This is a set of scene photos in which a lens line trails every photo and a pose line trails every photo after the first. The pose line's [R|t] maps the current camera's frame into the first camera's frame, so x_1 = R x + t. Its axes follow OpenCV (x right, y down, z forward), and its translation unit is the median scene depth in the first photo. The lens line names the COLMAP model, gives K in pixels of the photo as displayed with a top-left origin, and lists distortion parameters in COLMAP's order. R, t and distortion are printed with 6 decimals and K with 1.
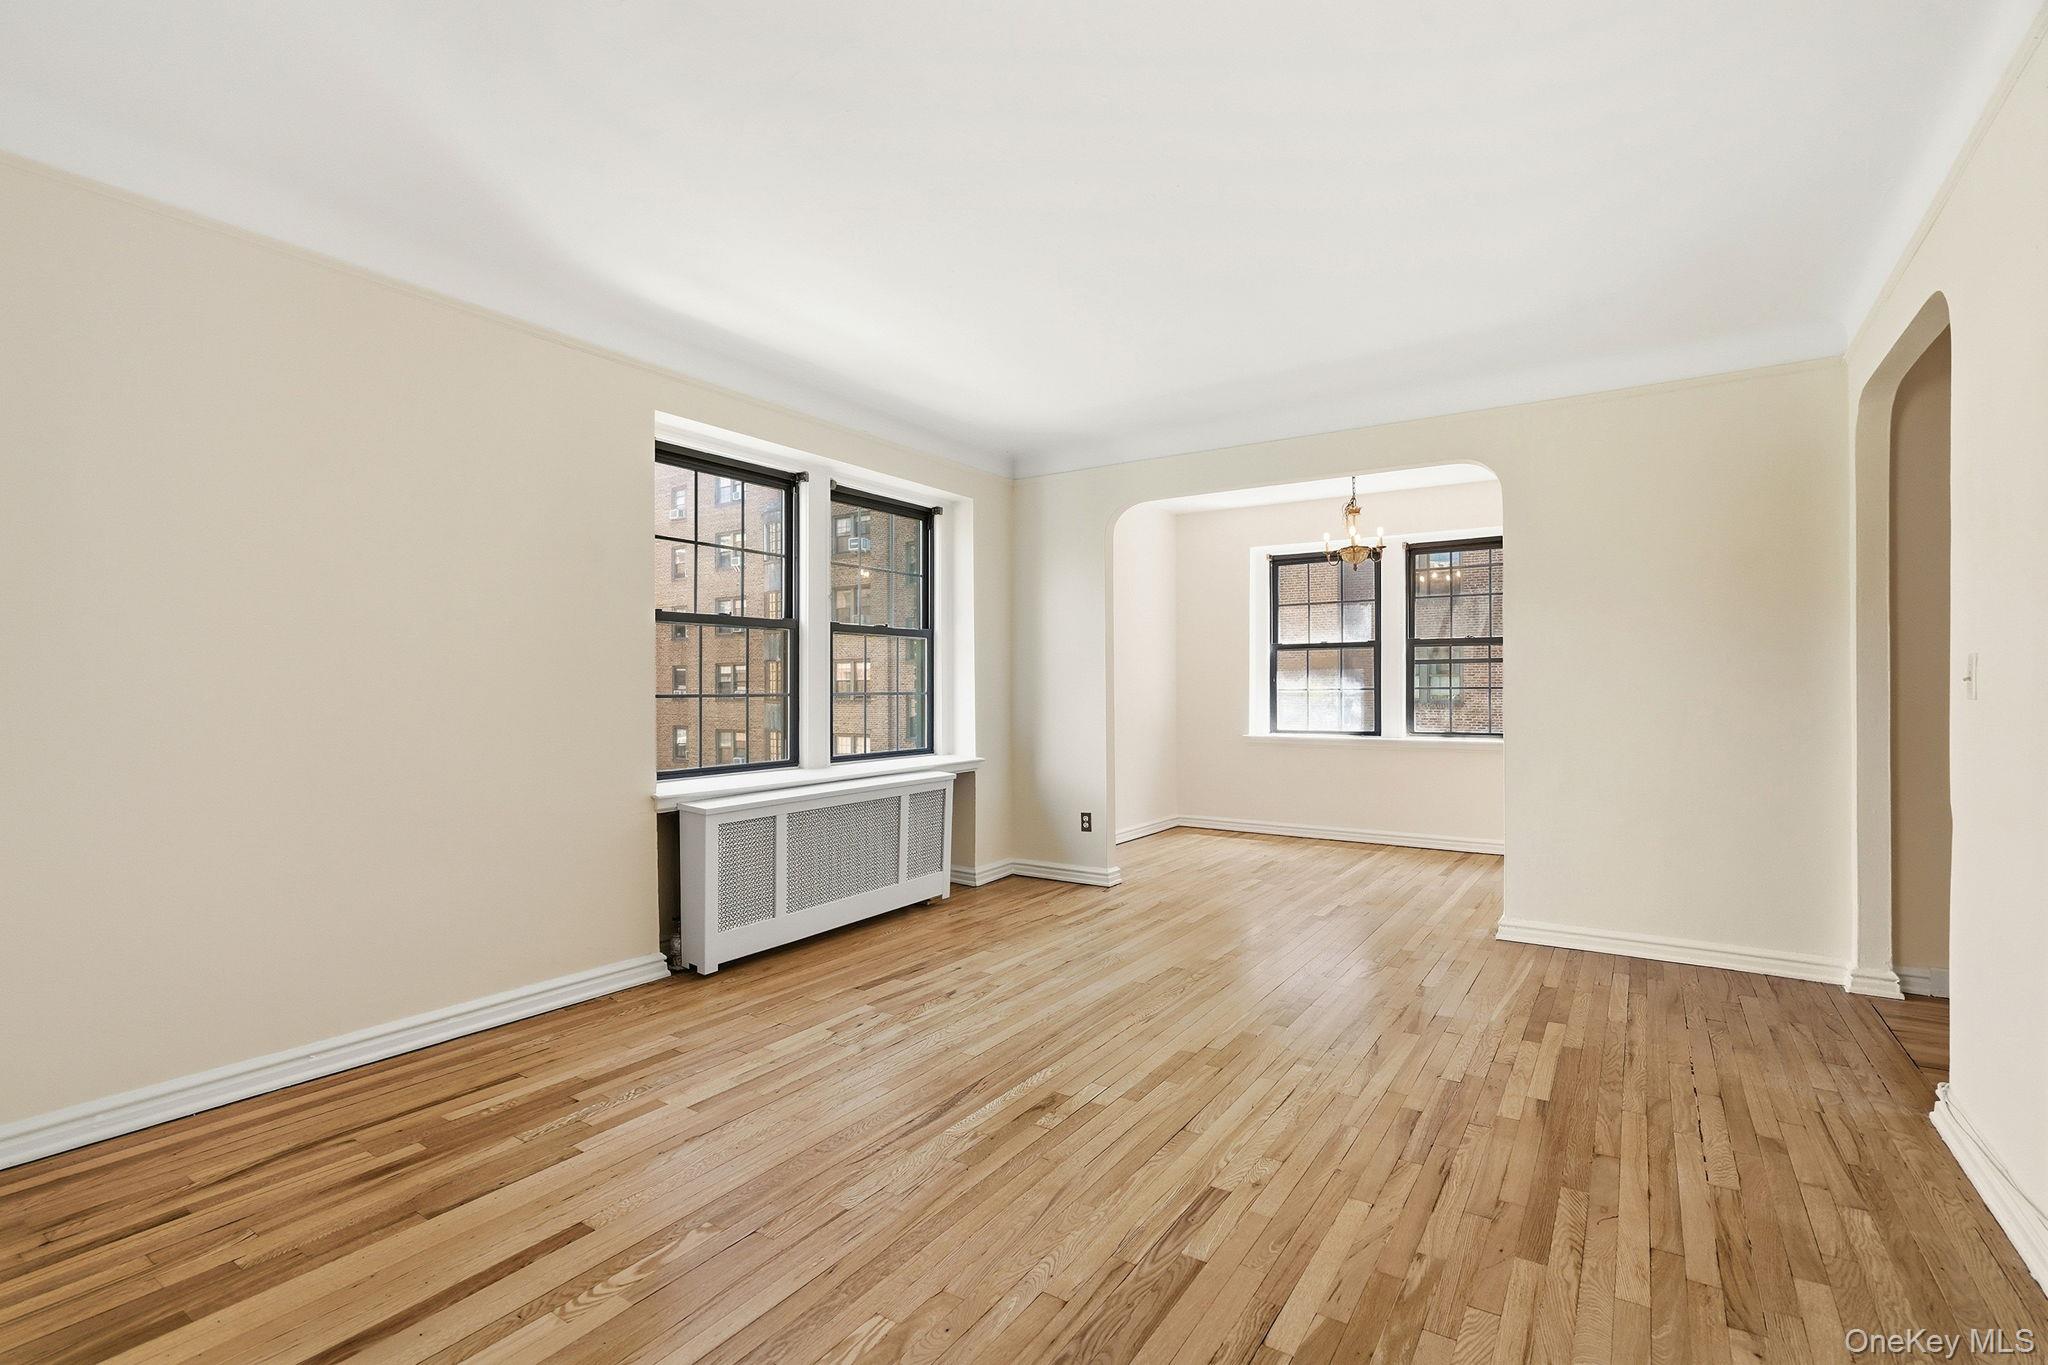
lens RADIAL K [[935.5, 0, 1024.0], [0, 935.5, 682.5], [0, 0, 1]] dist [0.001600, 0.000501]
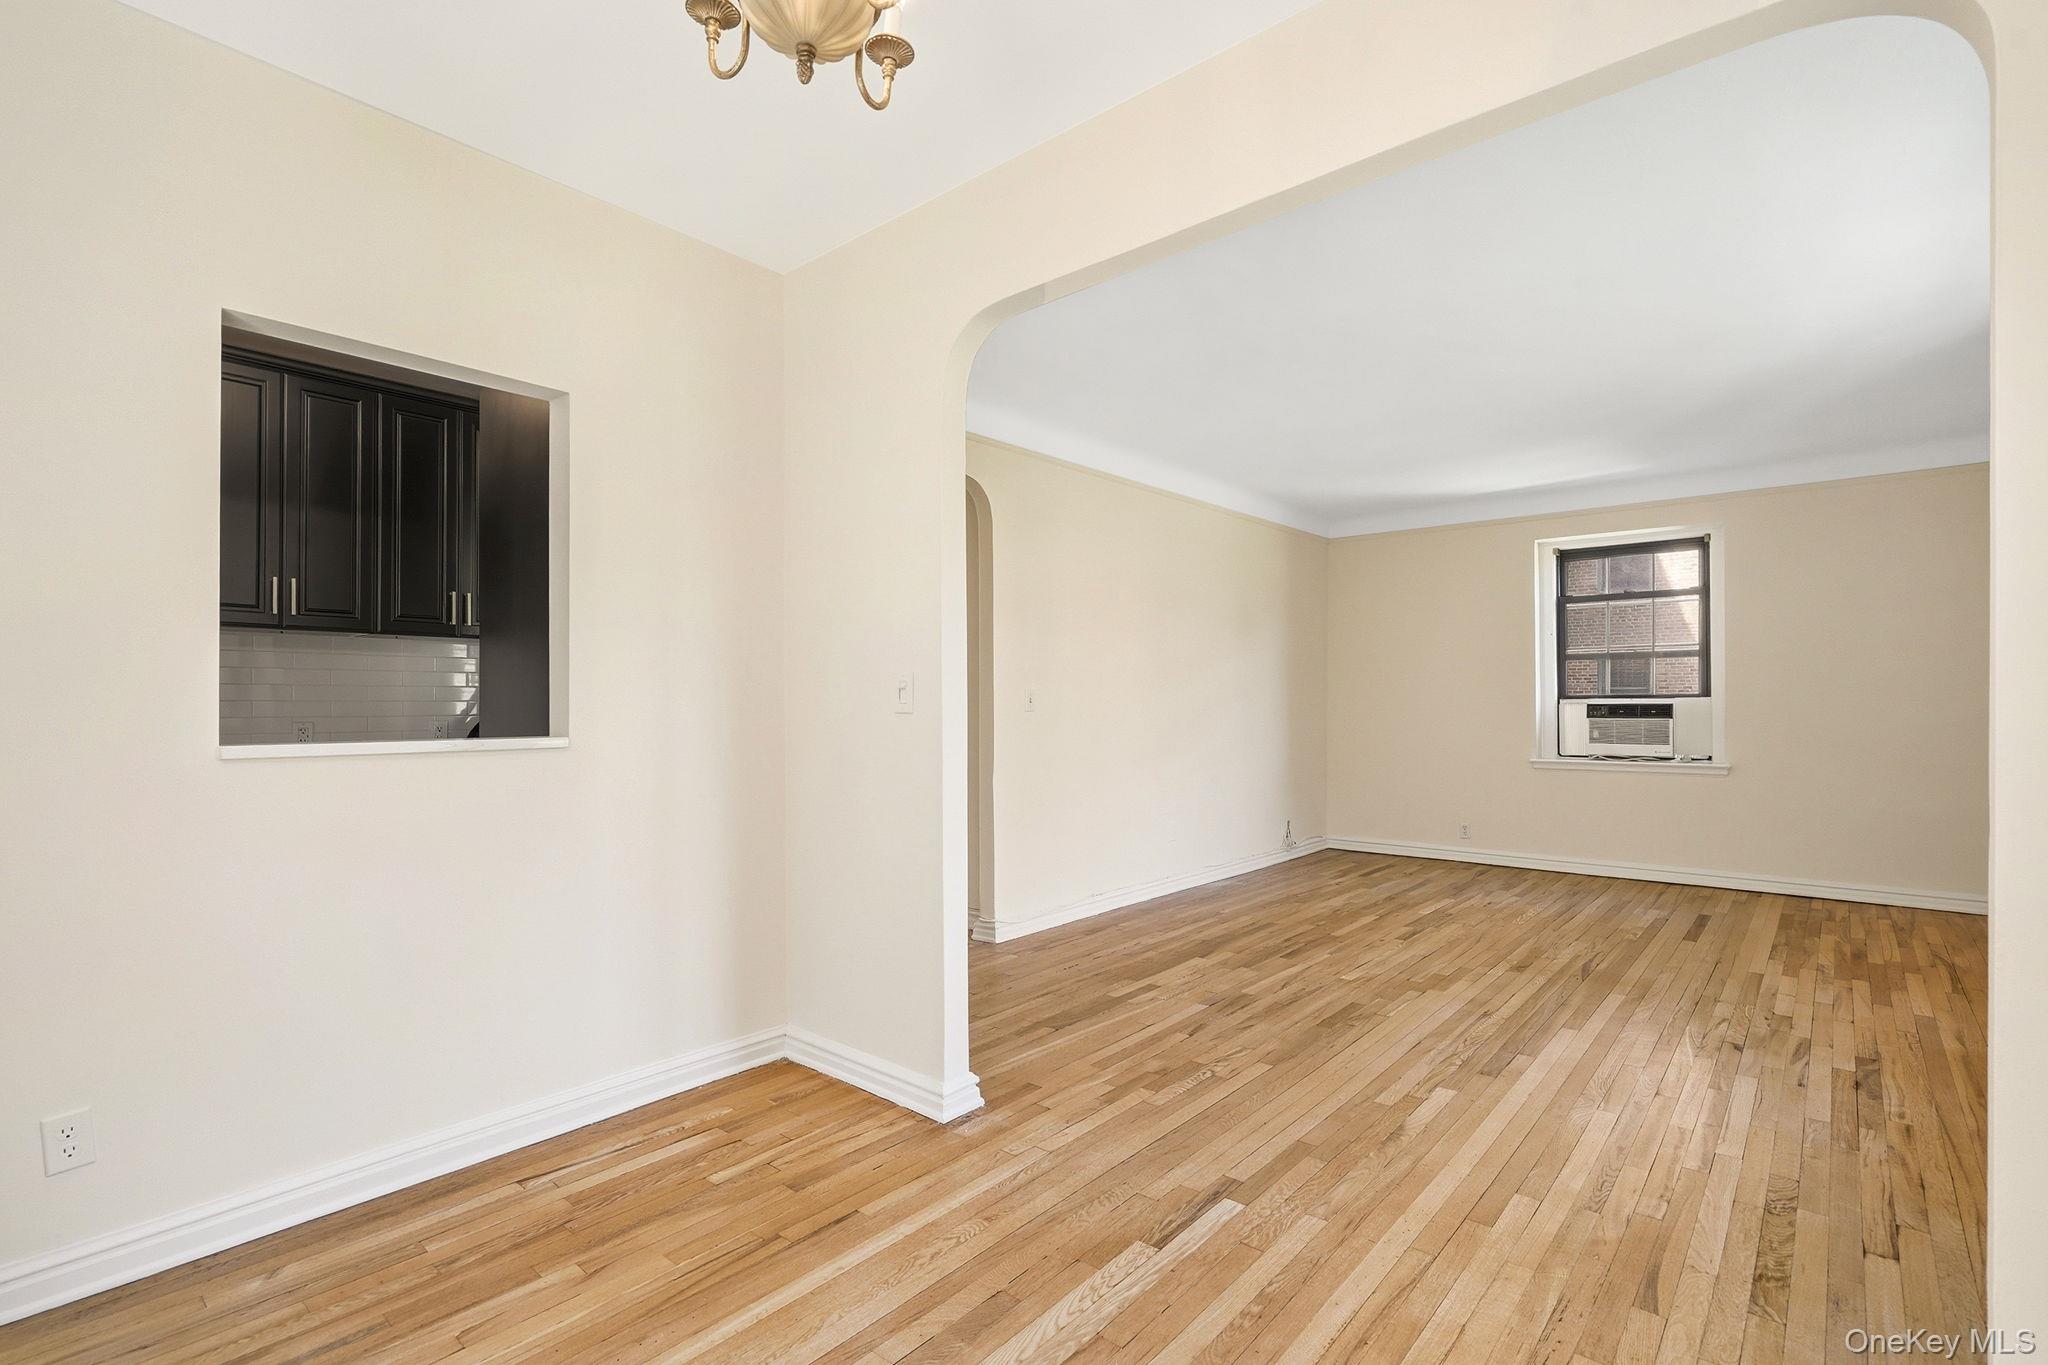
lens RADIAL K [[959.1, 0, 1032.1], [0, 959.1, 690.5], [0, 0, 1]] dist [-0.000254, 0.001289]
pose [[-0.994135, 0.005310, 0.108016, 0.474288], [0.003054, 0.999774, -0.021041, 0.011753], [-0.108103, -0.020588, -0.993926, 1.933178]]
